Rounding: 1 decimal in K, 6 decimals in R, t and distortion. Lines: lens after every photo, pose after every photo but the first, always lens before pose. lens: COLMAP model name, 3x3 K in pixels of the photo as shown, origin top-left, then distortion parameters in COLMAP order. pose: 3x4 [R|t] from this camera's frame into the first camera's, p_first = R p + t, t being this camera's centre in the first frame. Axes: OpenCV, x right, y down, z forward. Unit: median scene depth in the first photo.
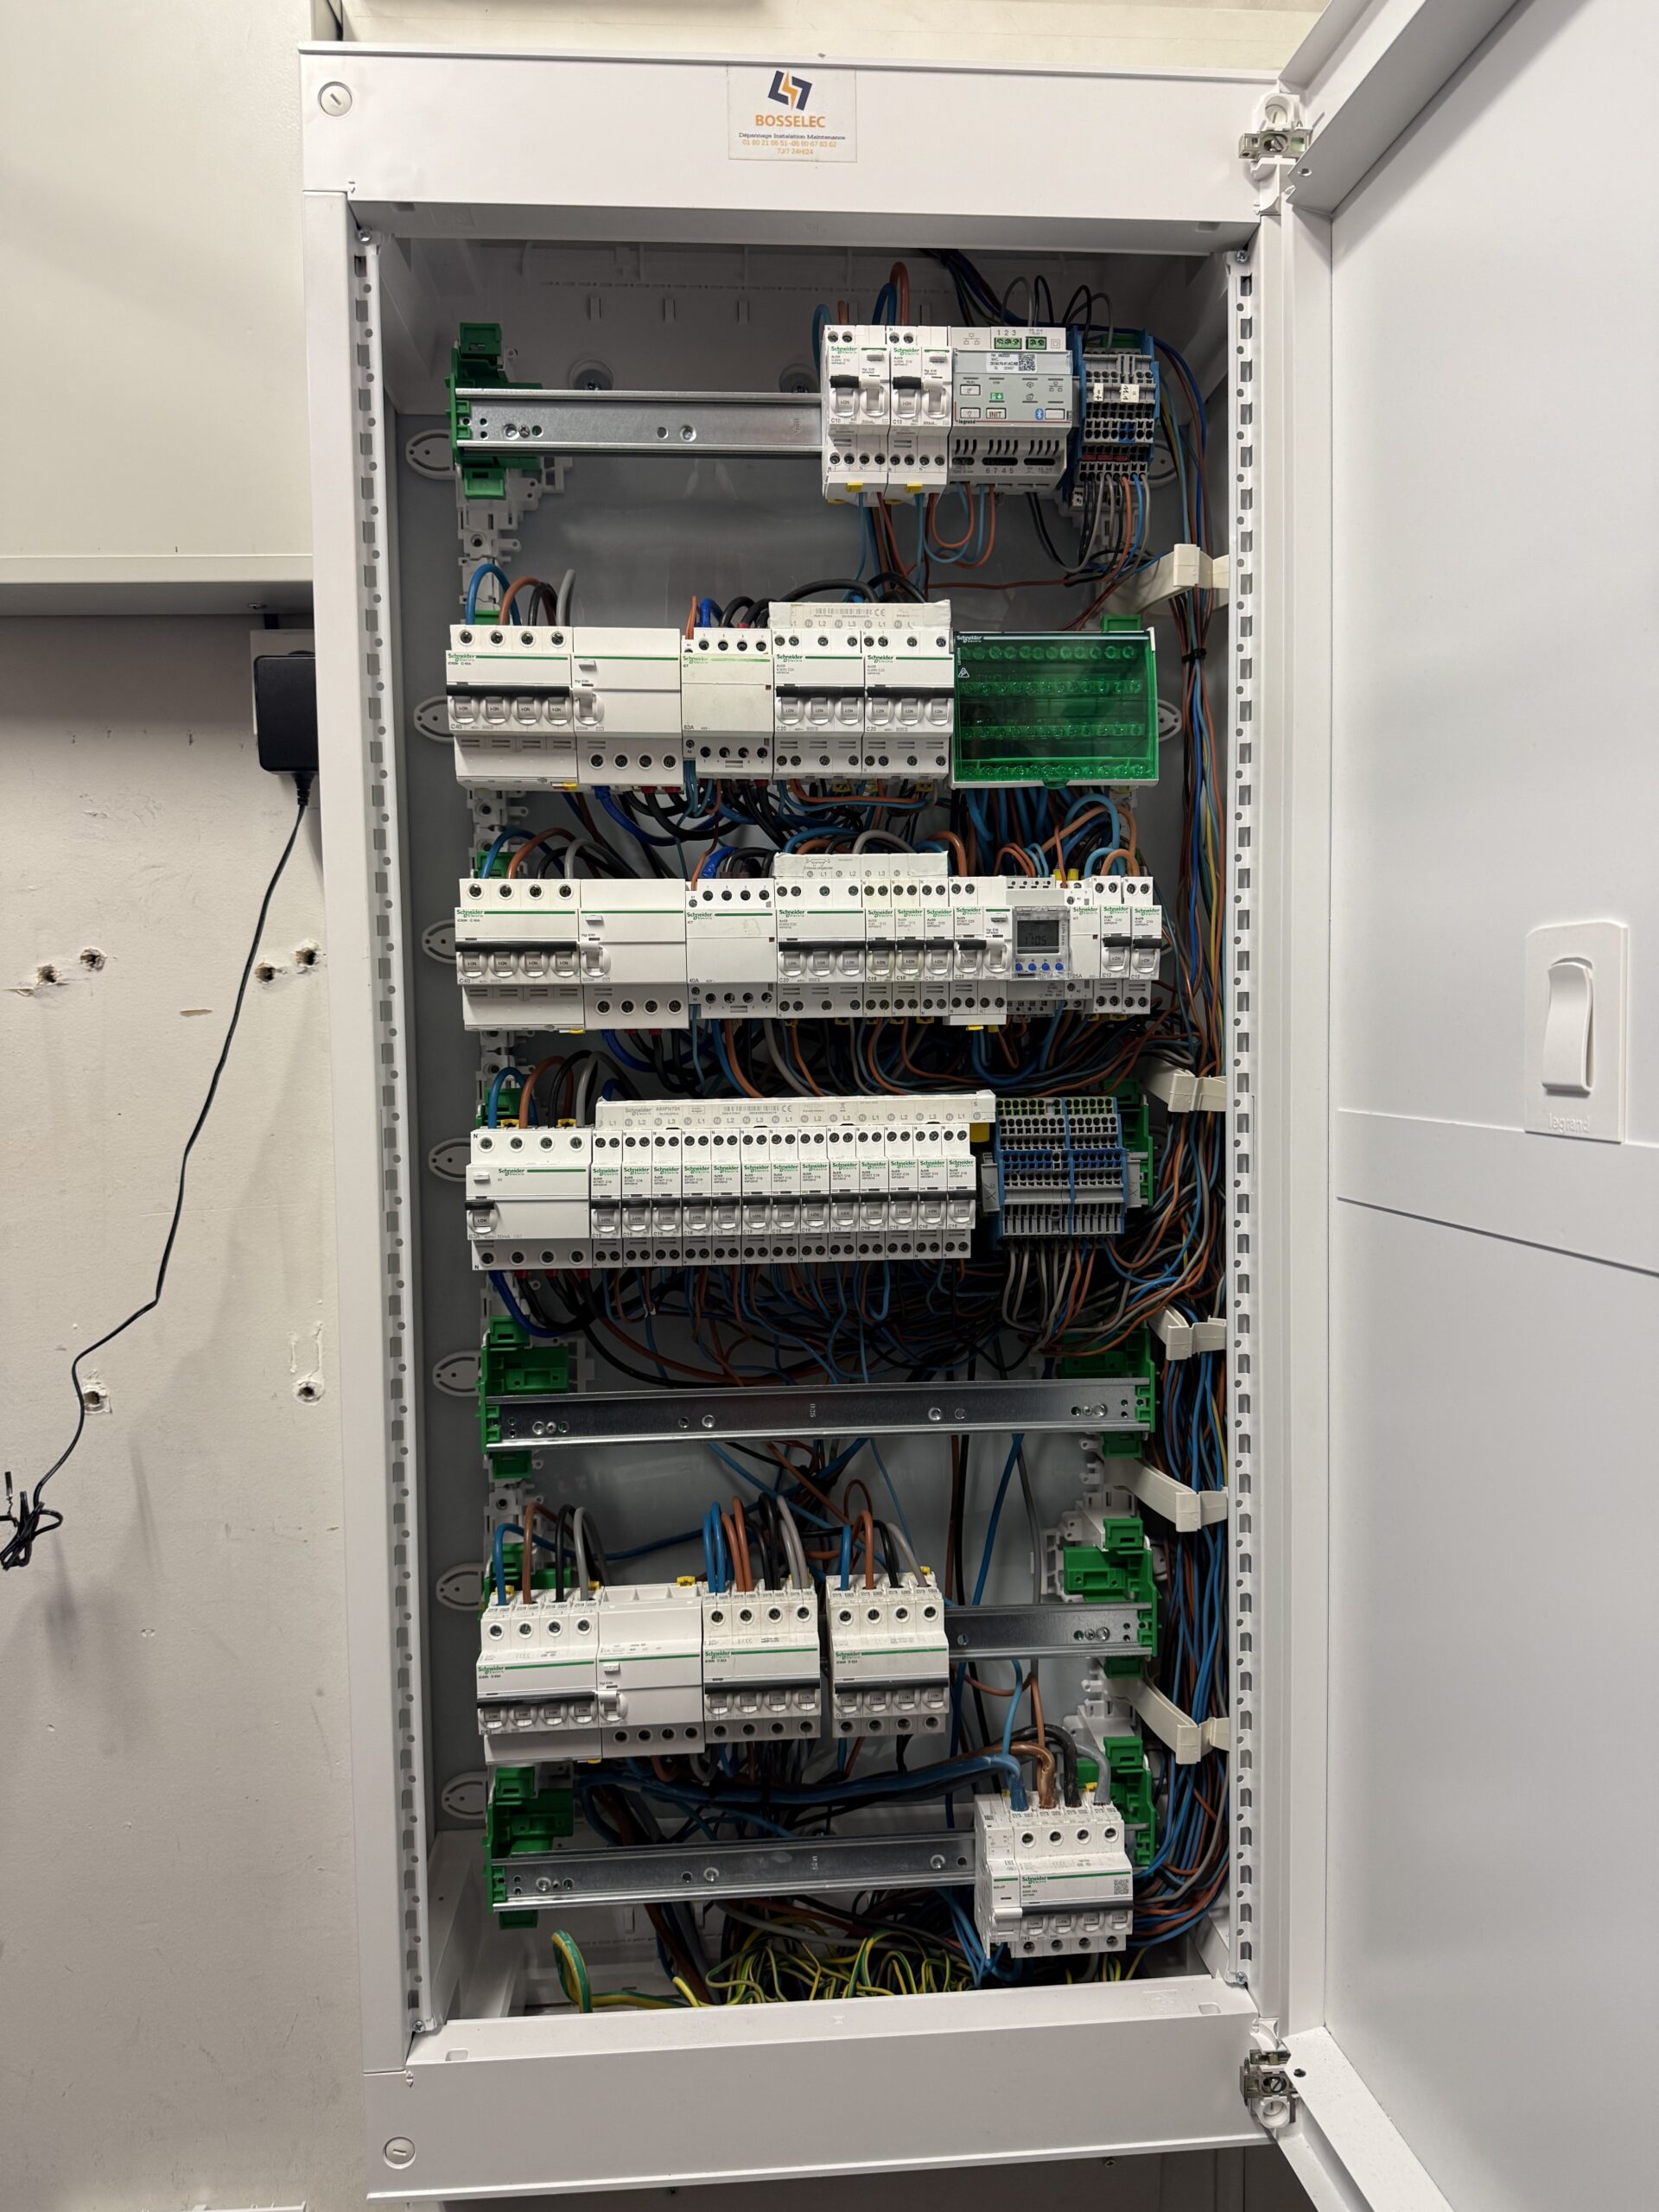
lens RADIAL K [[1696.3, 0, 768.6], [0, 1696.3, 1115.8], [0, 0, 1]] dist [0.044275, -0.072187]
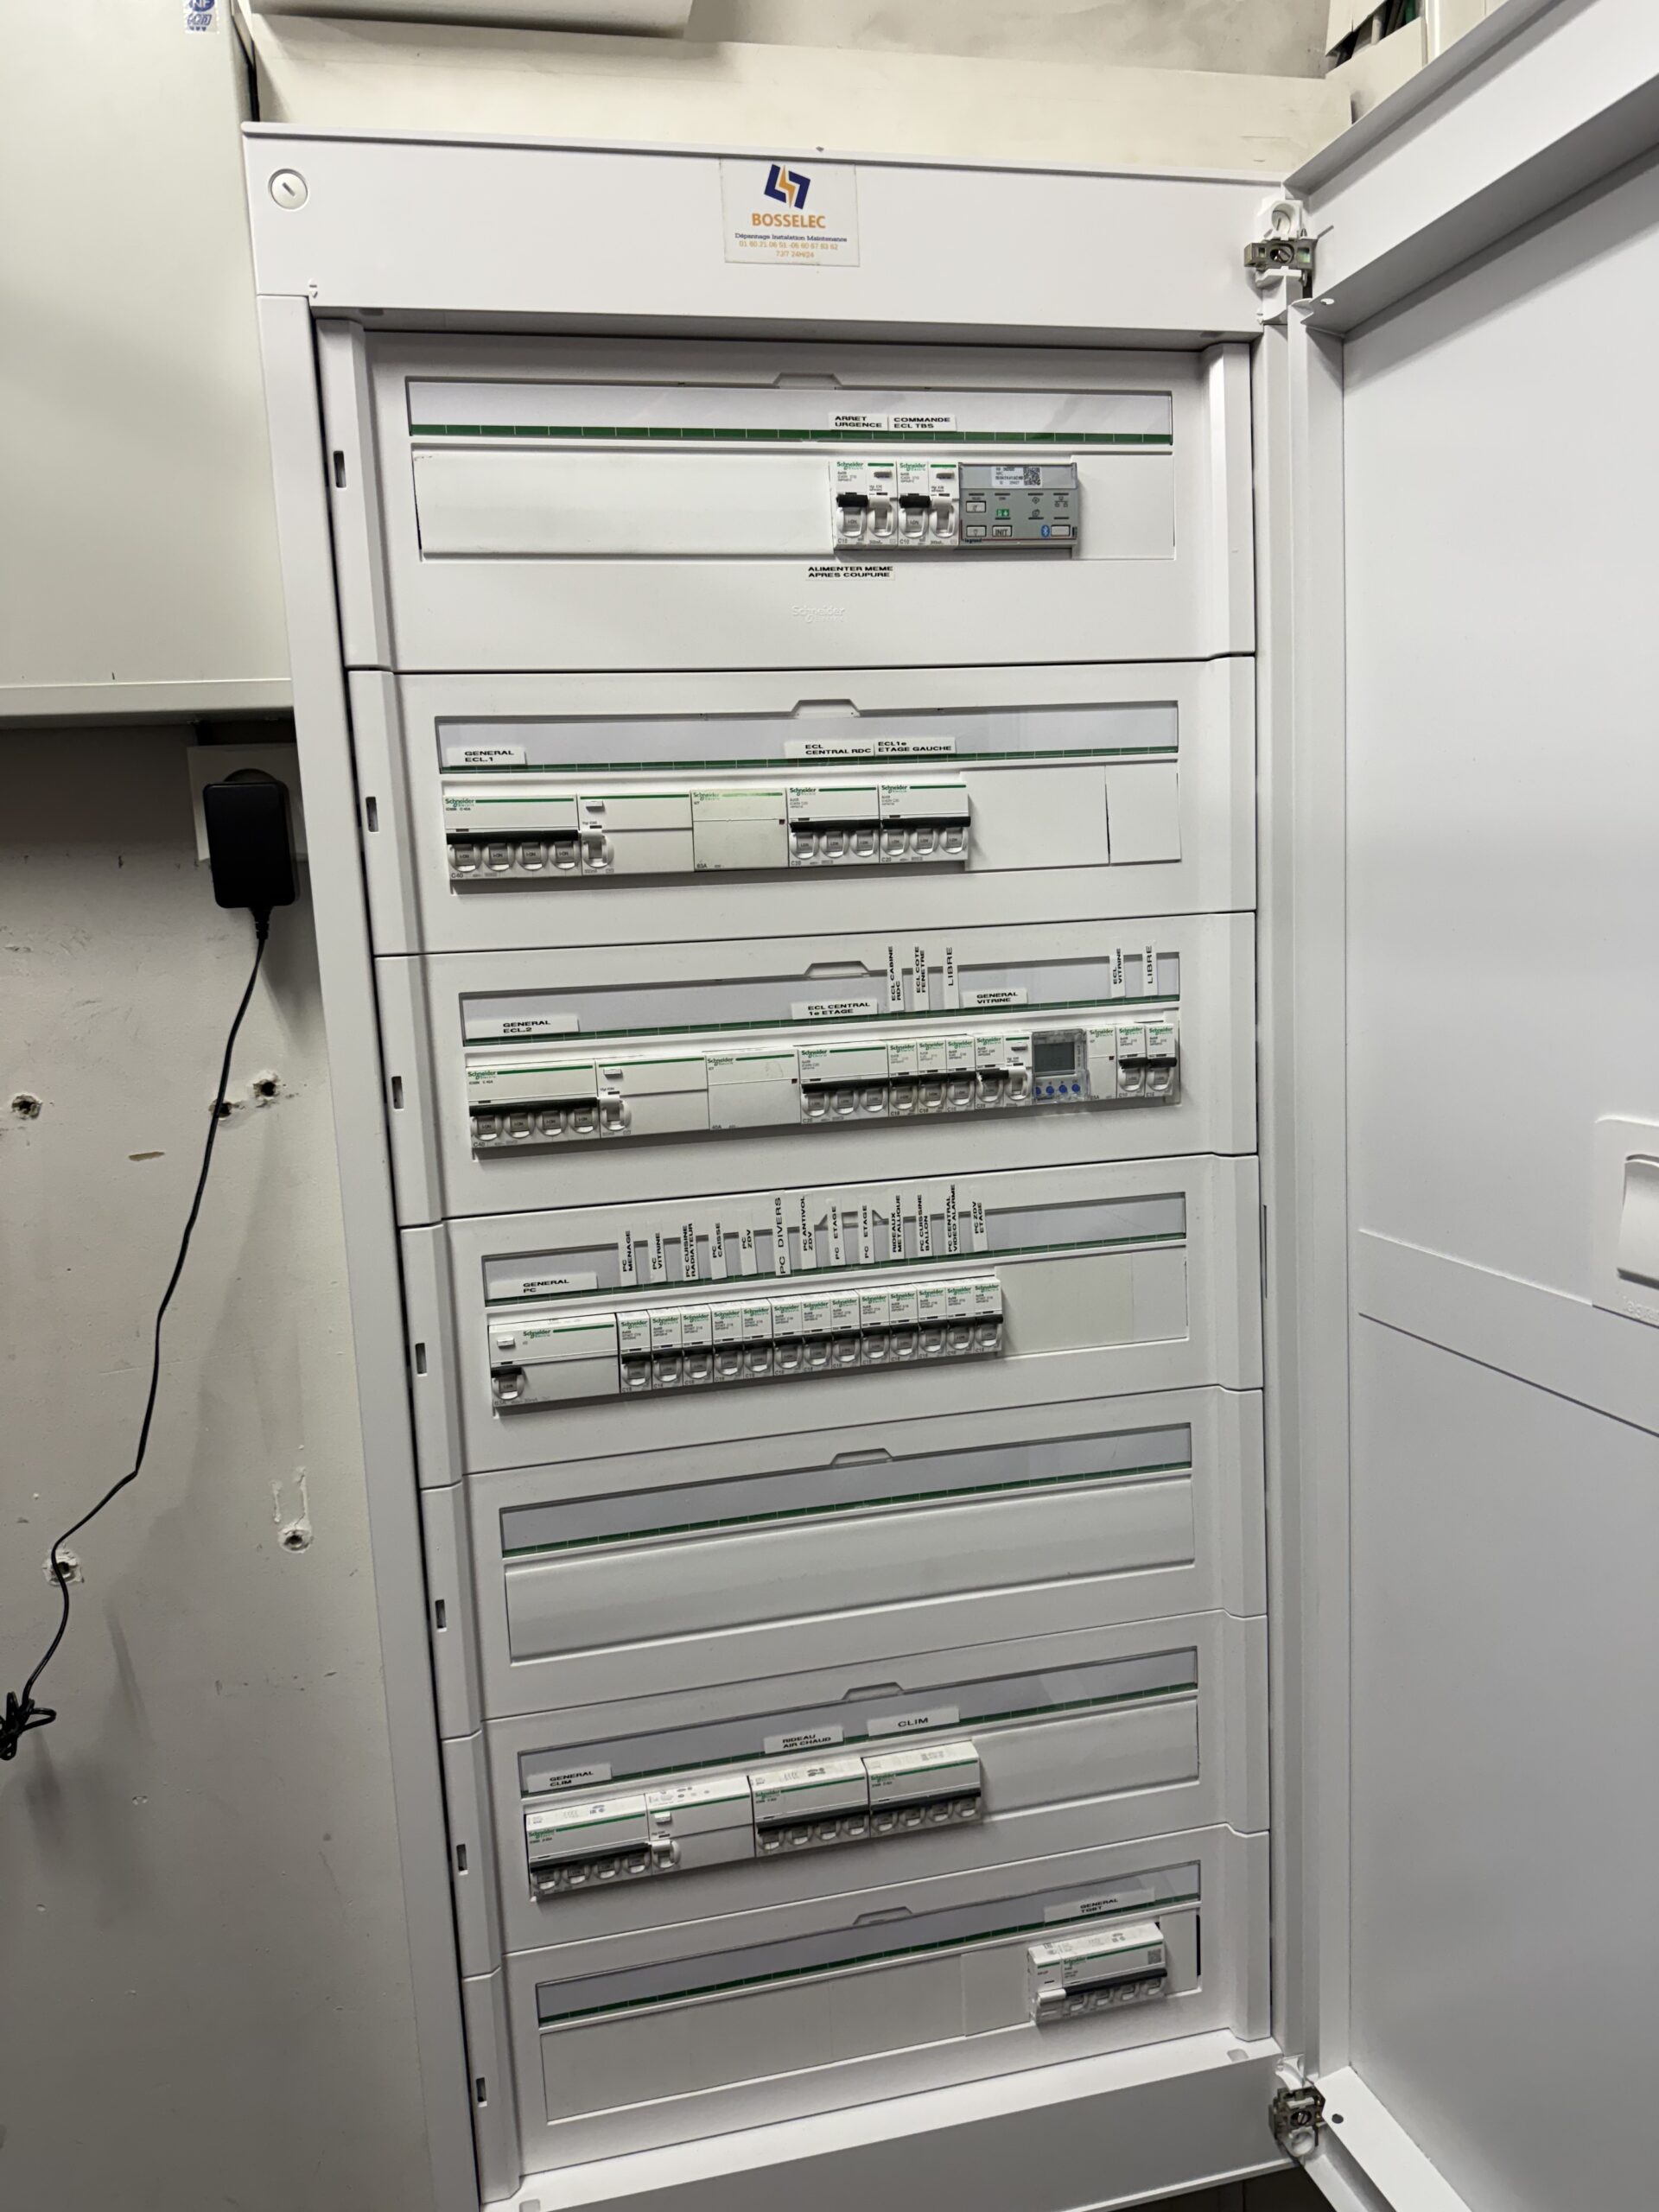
lens RADIAL K [[1696.3, 0, 768.6], [0, 1696.3, 1115.8], [0, 0, 1]] dist [0.044275, -0.072187]
pose [[0.988022, -0.057811, 0.143074, -0.153046], [0.046302, 0.995515, 0.082501, -0.164782], [-0.147201, -0.074888, 0.986267, 0.041472]]
